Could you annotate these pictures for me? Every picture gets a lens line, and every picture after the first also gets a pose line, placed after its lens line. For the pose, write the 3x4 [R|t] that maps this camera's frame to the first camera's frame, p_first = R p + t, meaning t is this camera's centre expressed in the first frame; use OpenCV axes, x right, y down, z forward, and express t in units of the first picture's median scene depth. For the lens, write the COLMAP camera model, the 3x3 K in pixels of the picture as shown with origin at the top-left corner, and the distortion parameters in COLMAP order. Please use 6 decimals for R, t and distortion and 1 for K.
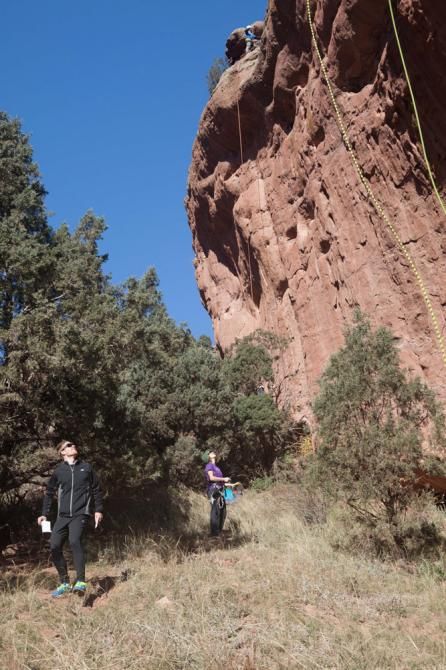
lens RADIAL K [[931.0, 0, 223.0], [0, 931.0, 335.0], [0, 0, 1]] dist [0.012276, 0.098483]
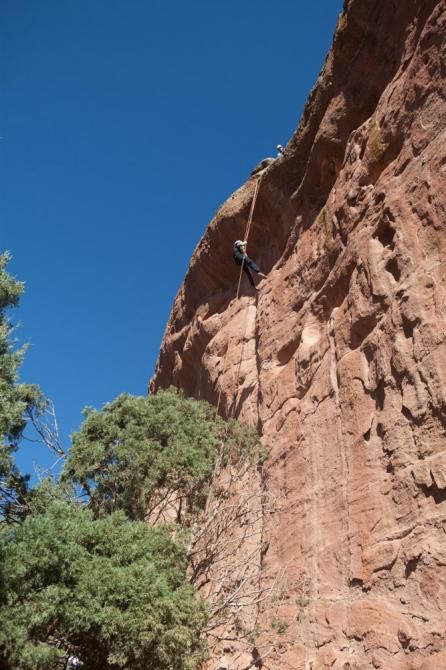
lens RADIAL K [[675.4, 0, 223.0], [0, 675.4, 335.0], [0, 0, 1]] dist [-0.004356, 0.011191]
pose [[0.961297, 0.274894, -0.018478, 0.037371], [-0.260950, 0.886913, -0.381170, 0.063317], [-0.088393, 0.371239, 0.924320, 0.582260]]
